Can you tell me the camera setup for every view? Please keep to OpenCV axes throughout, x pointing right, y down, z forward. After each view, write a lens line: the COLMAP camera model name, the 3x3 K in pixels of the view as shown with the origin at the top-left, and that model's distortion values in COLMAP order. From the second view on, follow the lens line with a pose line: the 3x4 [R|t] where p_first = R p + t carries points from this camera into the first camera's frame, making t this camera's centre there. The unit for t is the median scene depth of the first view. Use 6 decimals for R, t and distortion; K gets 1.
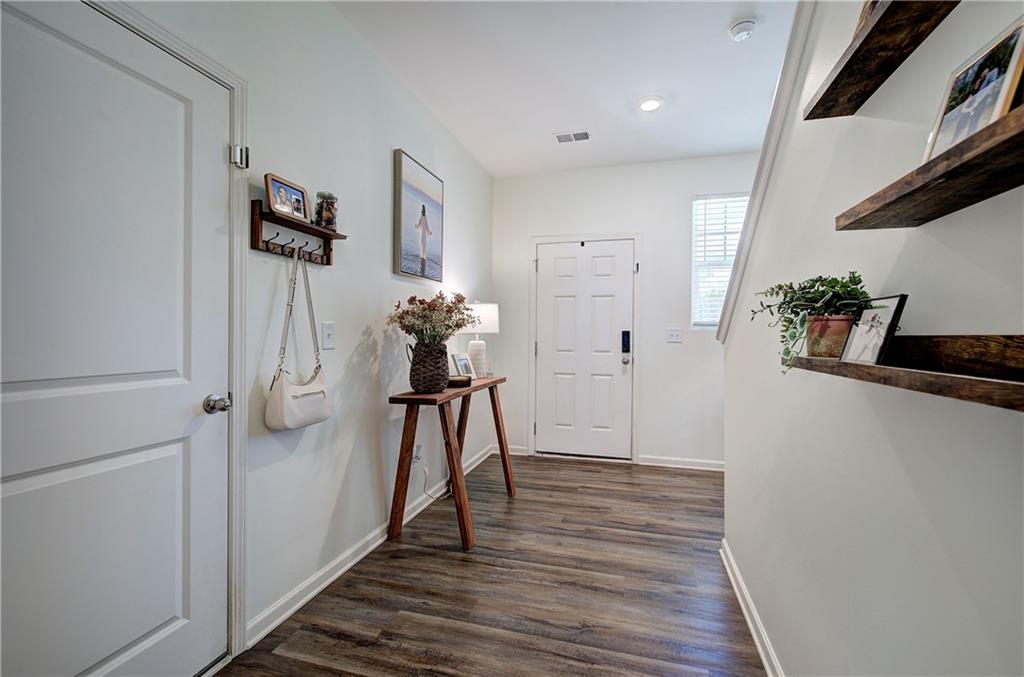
lens RADIAL K [[433.2, 0, 516.5], [0, 433.2, 337.5], [0, 0, 1]] dist [-0.002950, 0.000744]
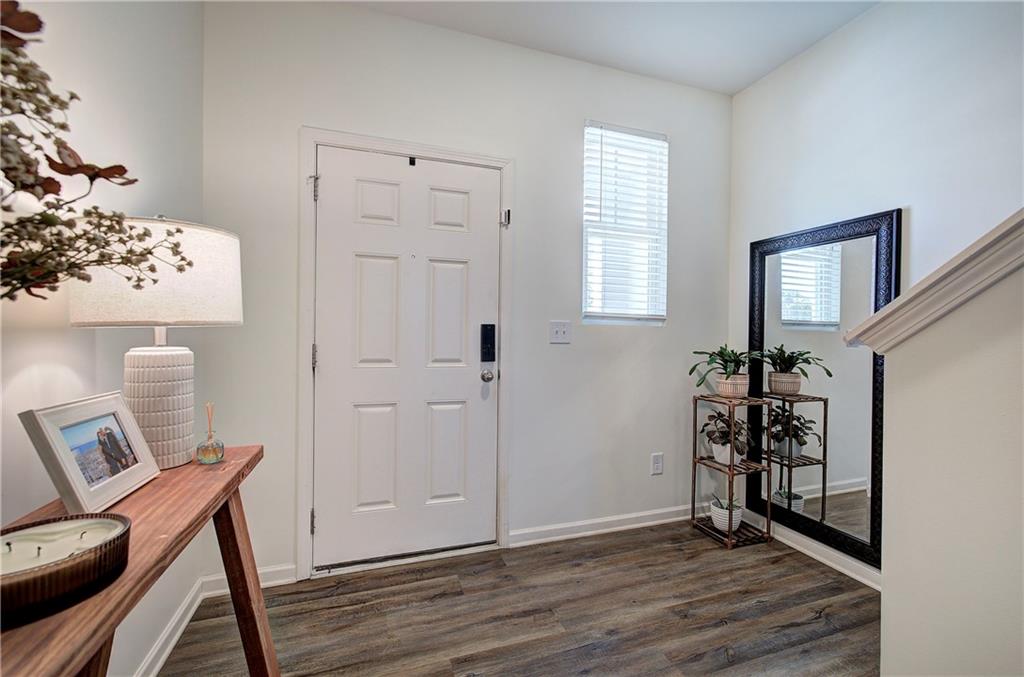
lens RADIAL K [[433.2, 0, 516.5], [0, 433.2, 337.5], [0, 0, 1]] dist [-0.002950, 0.000744]
pose [[0.823661, -0.003041, 0.567074, -0.055211], [-0.001373, 0.999972, 0.007357, -0.002102], [-0.567081, -0.006839, 0.823634, 0.586659]]
